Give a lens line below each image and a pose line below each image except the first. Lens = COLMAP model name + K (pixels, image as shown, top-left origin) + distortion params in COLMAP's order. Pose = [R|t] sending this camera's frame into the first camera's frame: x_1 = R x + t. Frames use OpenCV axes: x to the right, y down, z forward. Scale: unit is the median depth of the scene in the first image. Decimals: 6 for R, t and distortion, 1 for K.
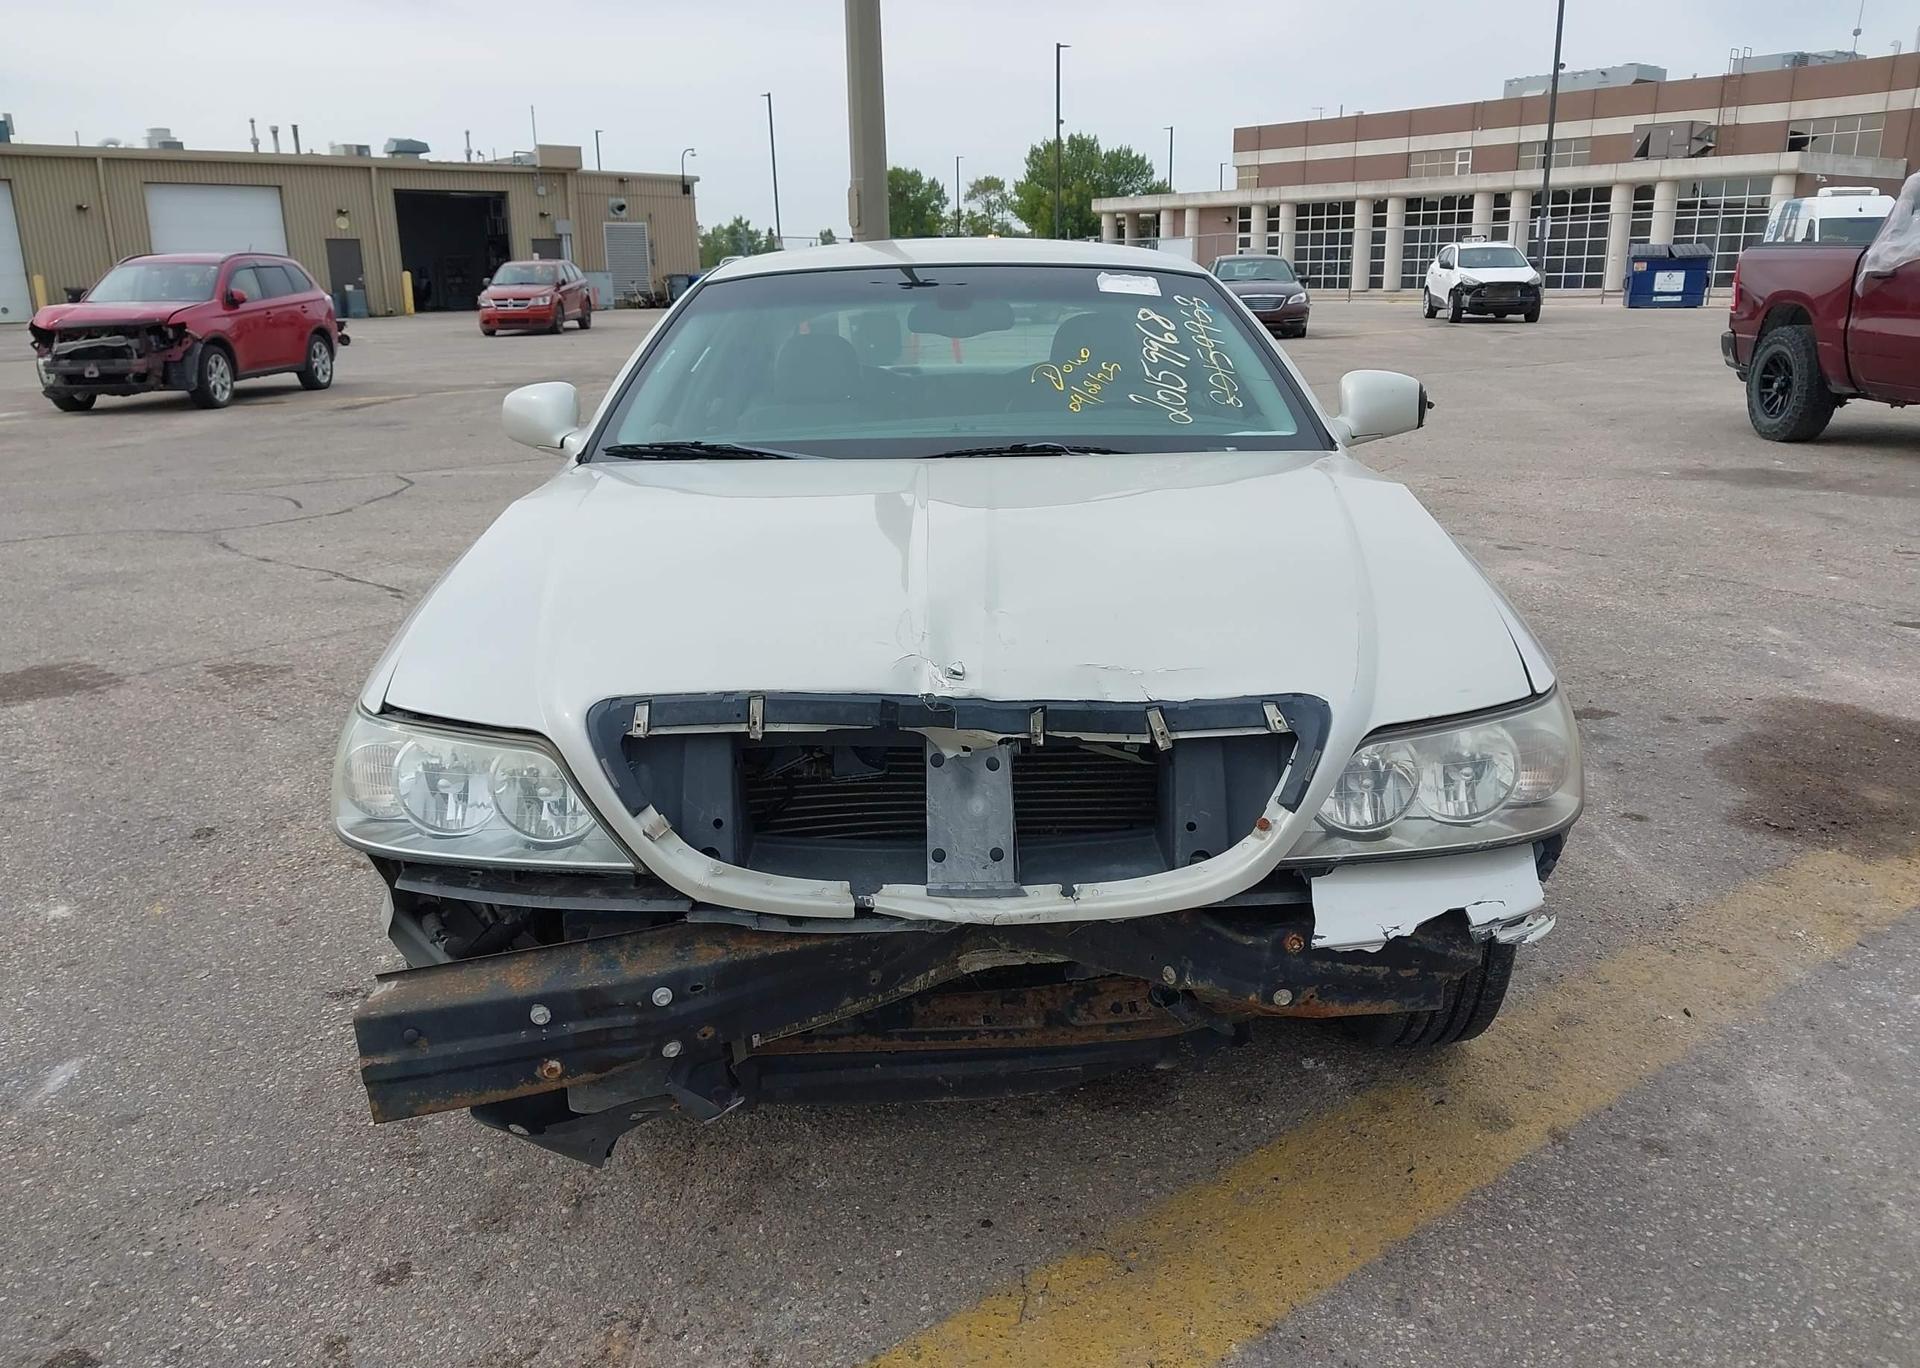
lens RADIAL K [[1506.6, 0, 954.8], [0, 1506.6, 701.4], [0, 0, 1]] dist [0.028986, -0.034855]
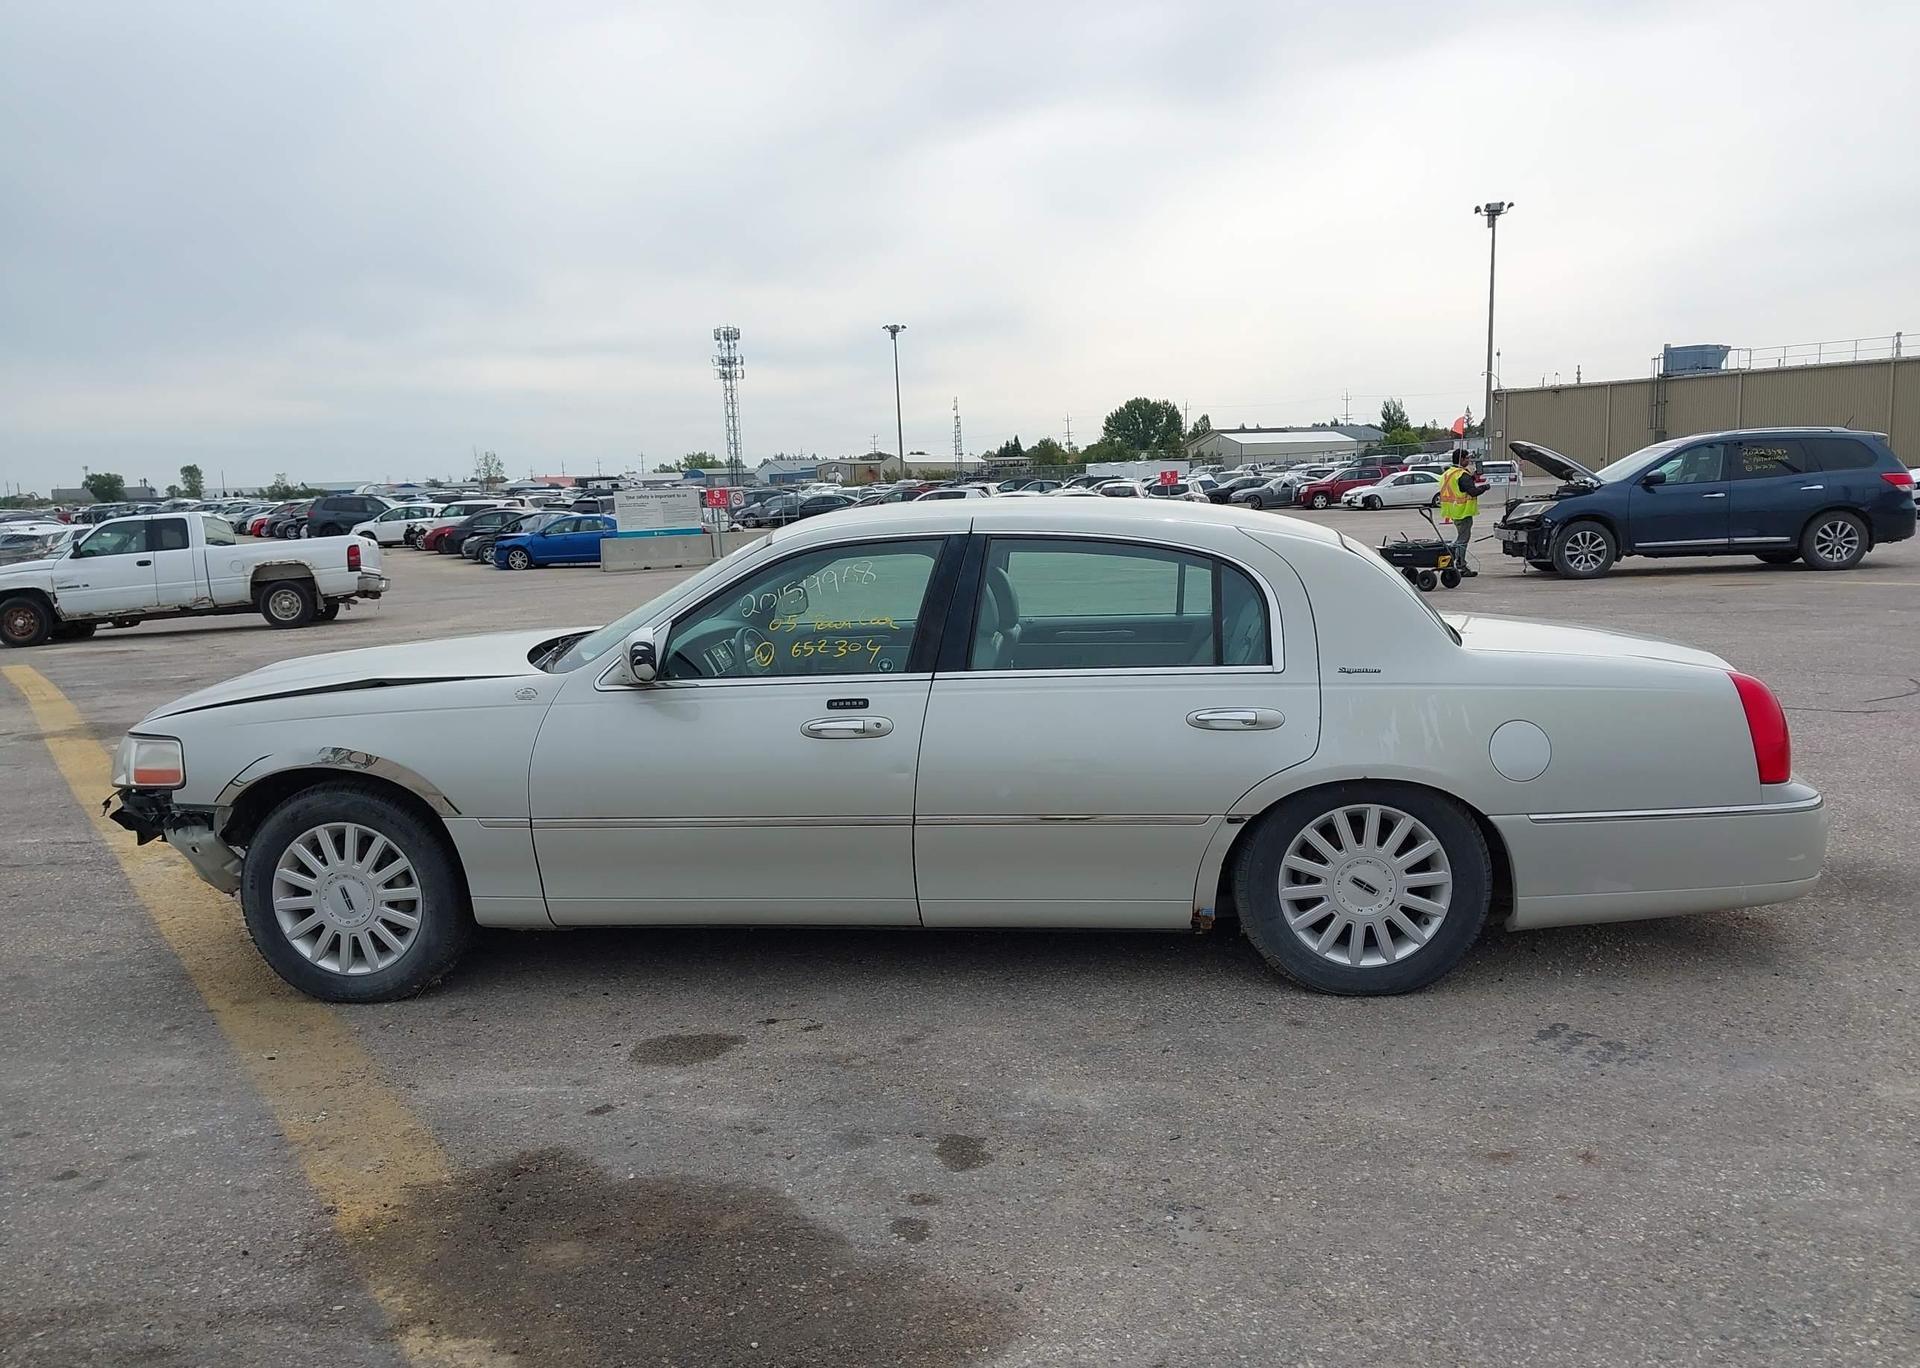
lens RADIAL K [[1506.6, 0, 946.6], [0, 1506.6, 690.1], [0, 0, 1]] dist [0.028986, -0.034855]
pose [[-0.081598, 0.154474, -0.984621, 0.126137], [-0.232326, 0.957753, 0.169512, -0.037340], [0.969209, 0.242585, -0.042263, 0.111422]]
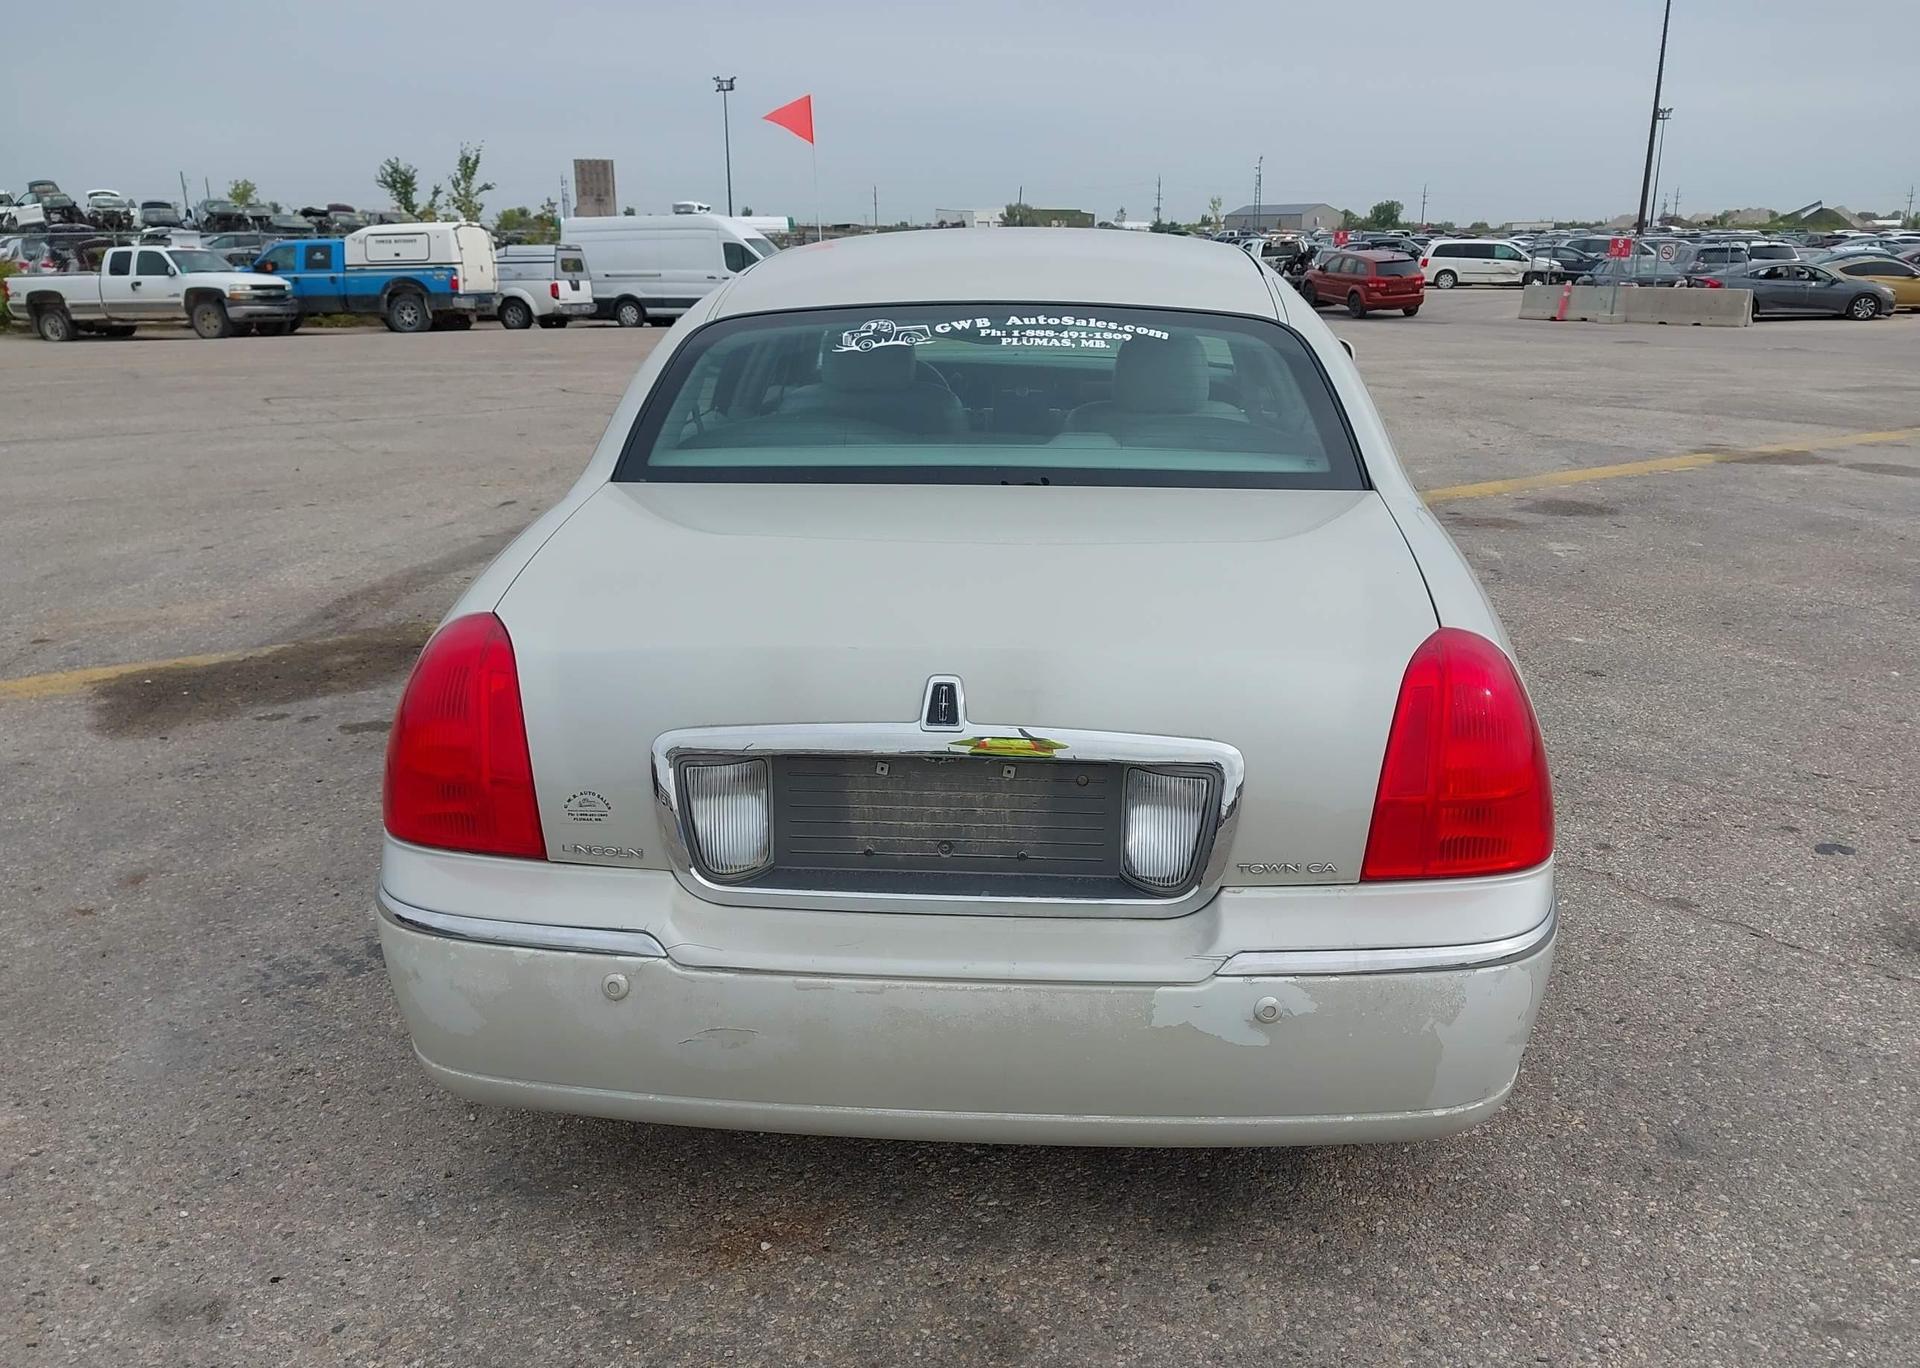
lens RADIAL K [[1506.6, 0, 948.4], [0, 1506.6, 699.4], [0, 0, 1]] dist [0.028986, -0.034855]
pose [[-0.997203, -0.003855, 0.074640, -0.003201], [0.036845, 0.843528, 0.535820, -0.059550], [-0.065026, 0.537071, -0.841027, 0.205765]]
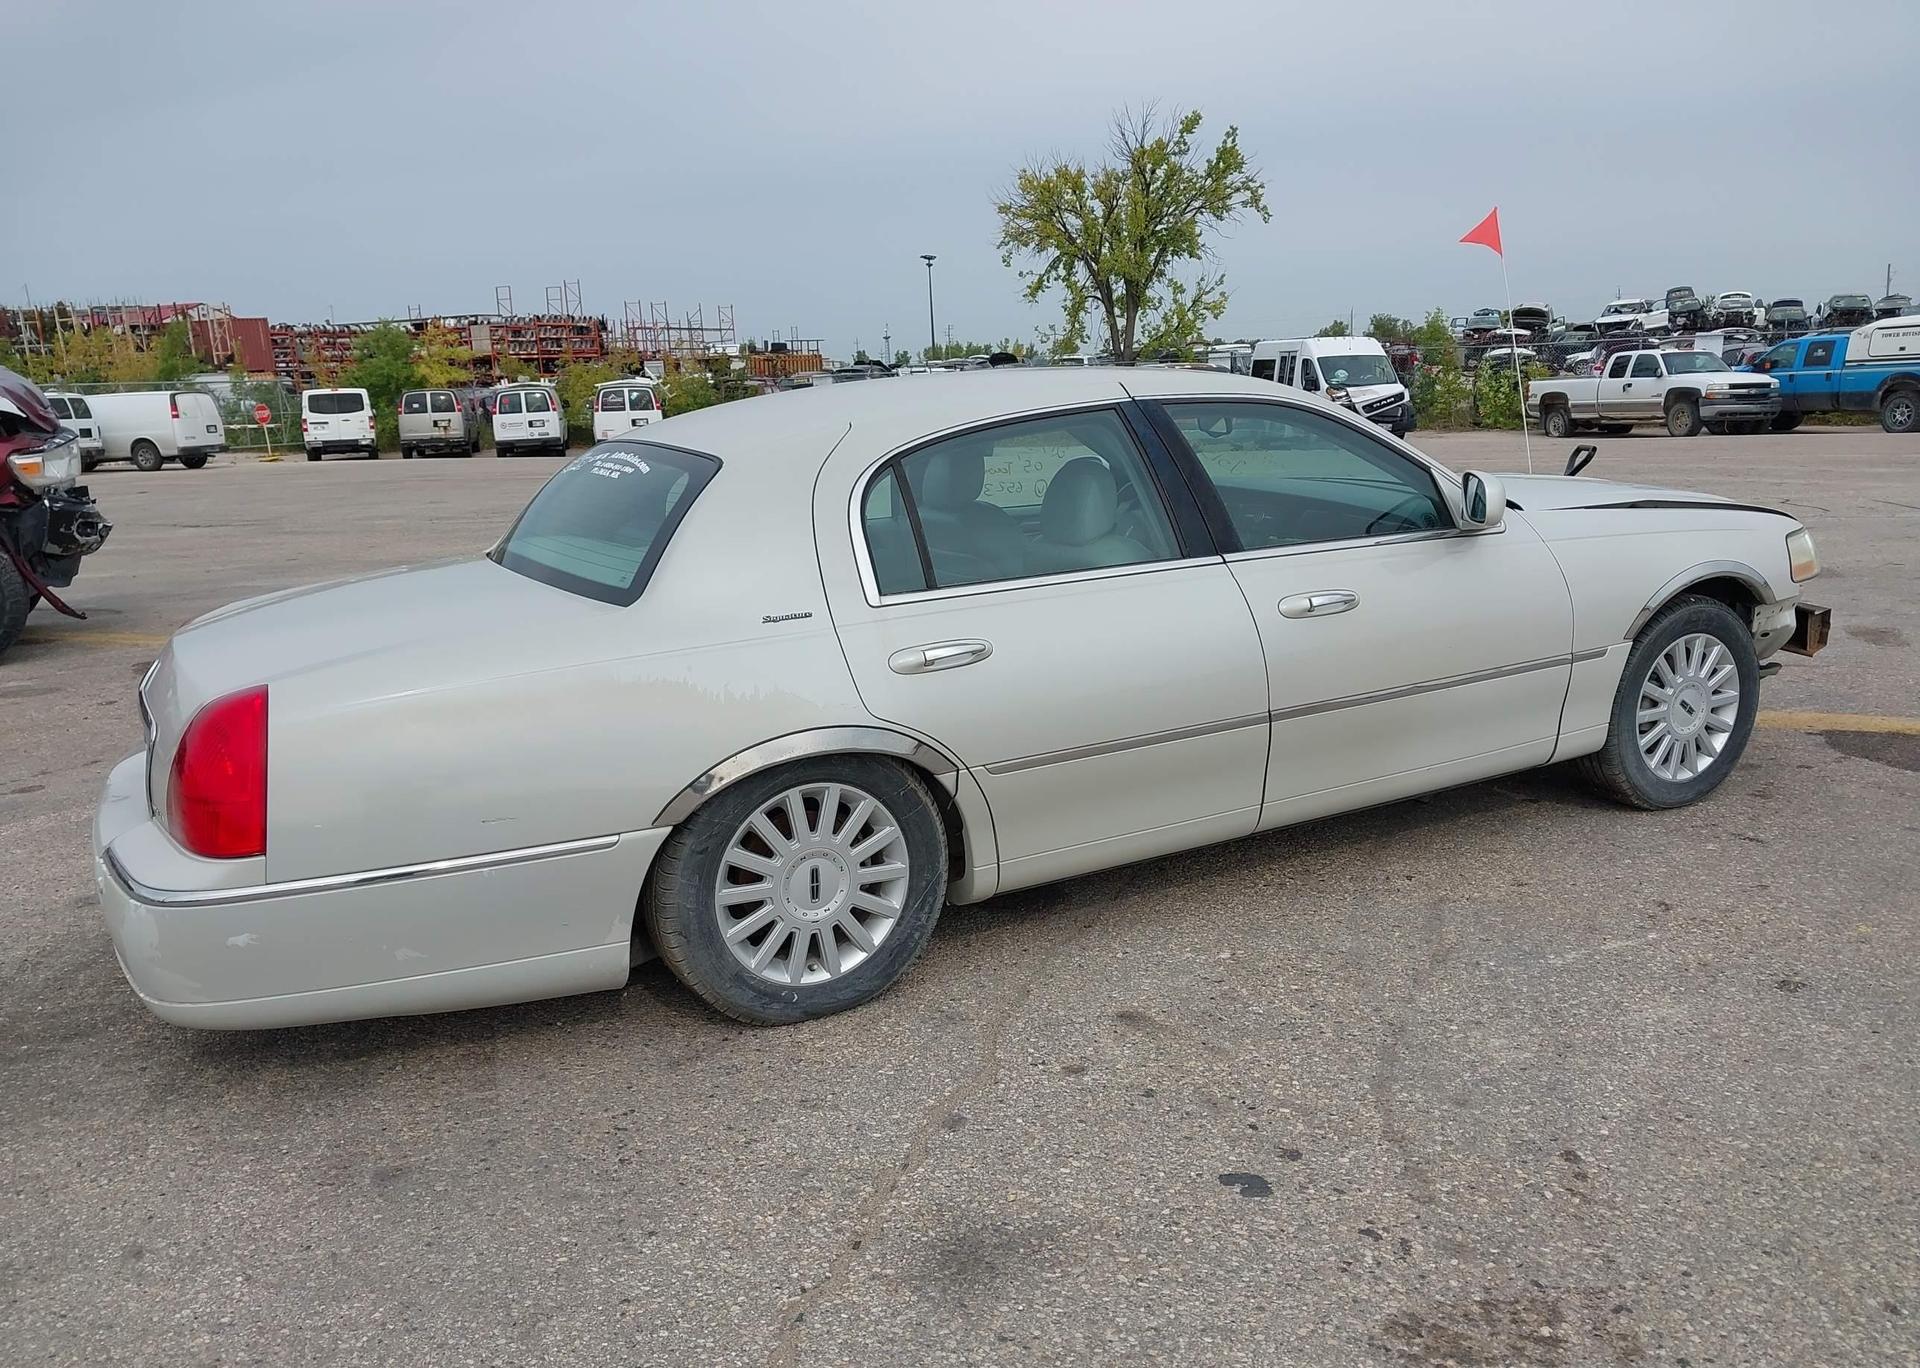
lens RADIAL K [[1506.6, 0, 946.0], [0, 1506.6, 692.1], [0, 0, 1]] dist [0.028986, -0.034855]
pose [[-0.473290, -0.148934, 0.868226, -0.095869], [0.281594, 0.908311, 0.309314, -0.046106], [-0.834686, 0.390883, -0.387955, 0.160481]]
